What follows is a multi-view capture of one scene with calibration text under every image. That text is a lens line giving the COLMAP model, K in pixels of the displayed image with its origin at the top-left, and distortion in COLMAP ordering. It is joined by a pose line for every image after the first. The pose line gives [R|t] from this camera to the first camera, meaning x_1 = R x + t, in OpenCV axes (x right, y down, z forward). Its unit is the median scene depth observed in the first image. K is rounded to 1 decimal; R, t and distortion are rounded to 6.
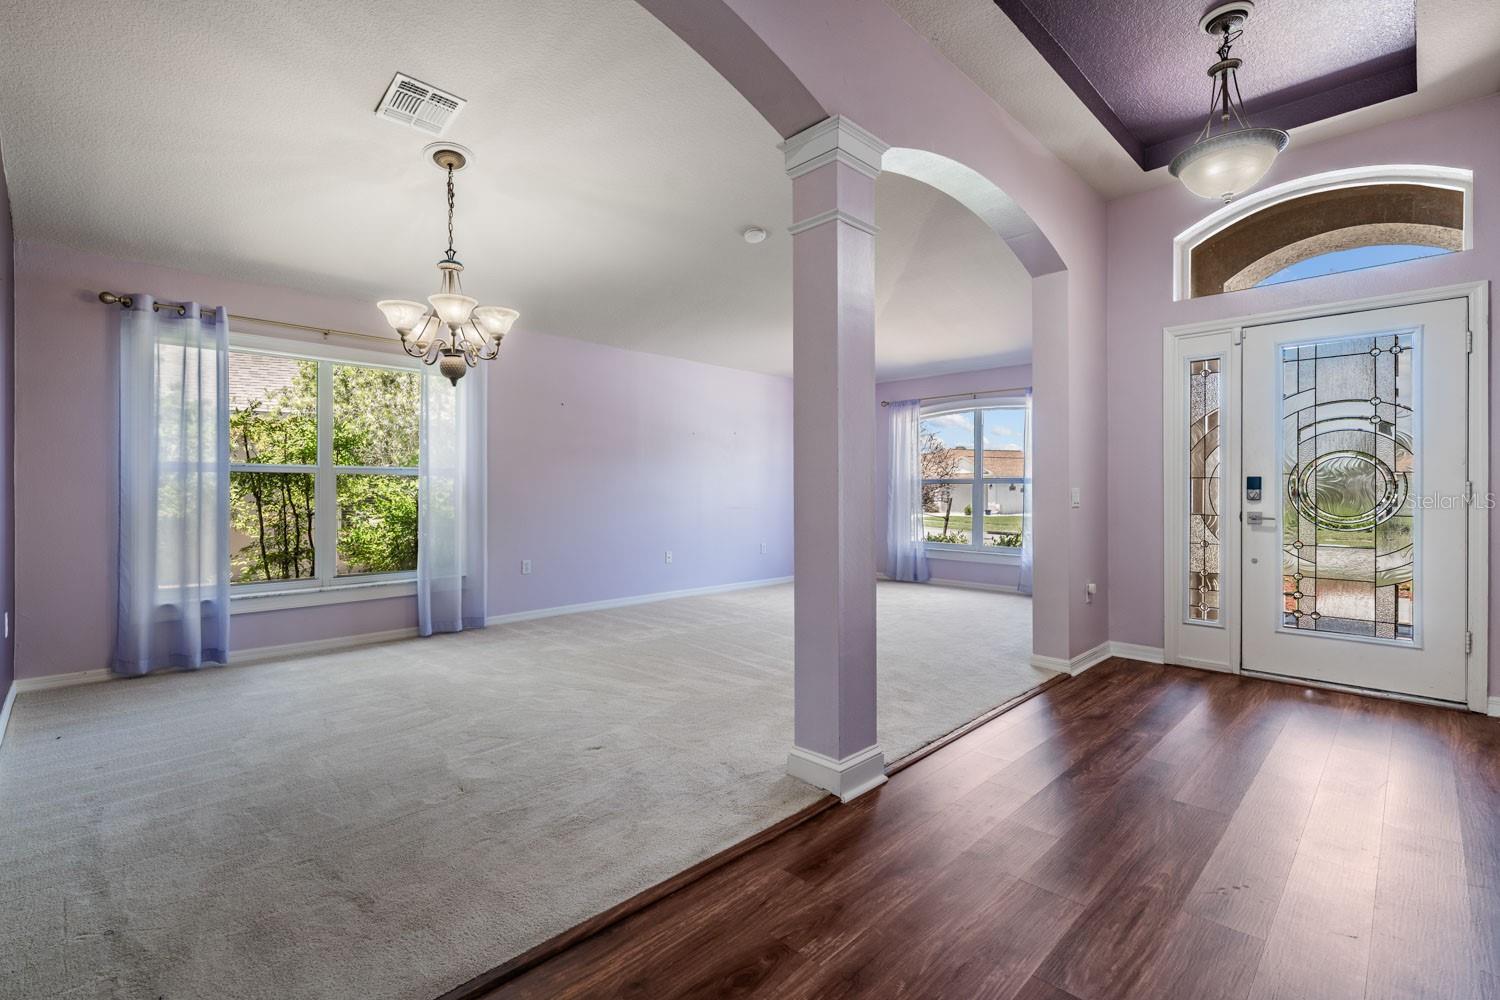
lens RADIAL K [[675.4, 0, 747.9], [0, 675.4, 490.2], [0, 0, 1]] dist [0.001727, 0.000006]
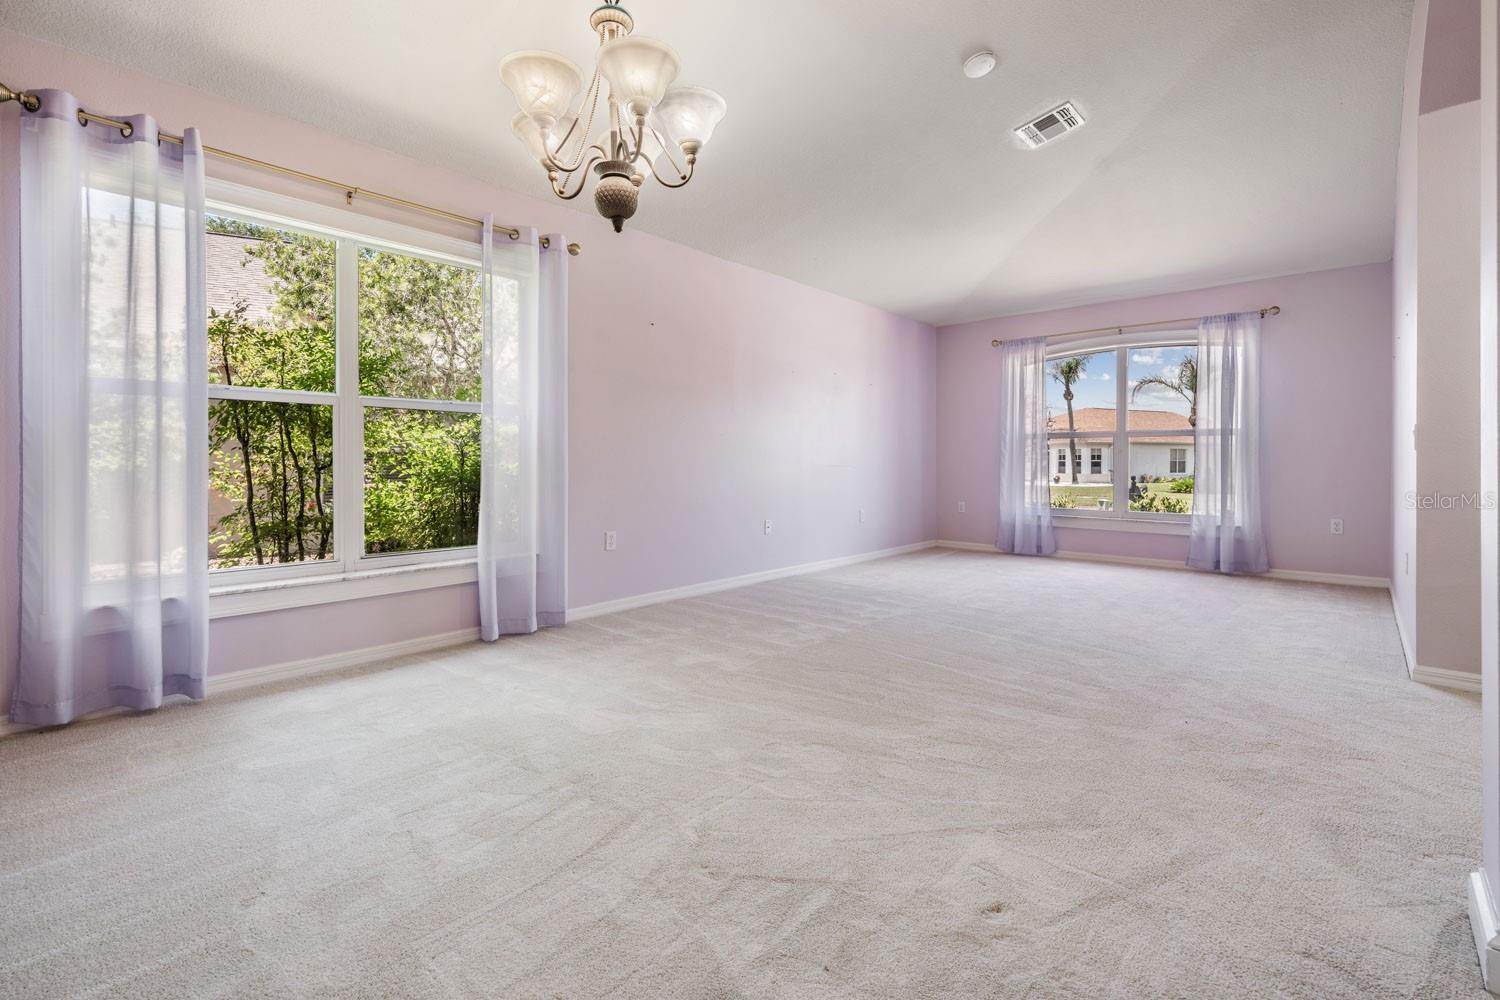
lens RADIAL K [[679.4, 0, 746.0], [0, 679.4, 463.5], [0, 0, 1]] dist [0.003275, 0.000659]
pose [[0.999196, -0.001146, 0.040081, -0.252714], [0.000933, 0.999985, 0.005317, 0.029816], [-0.040086, -0.005275, 0.999182, 0.300246]]
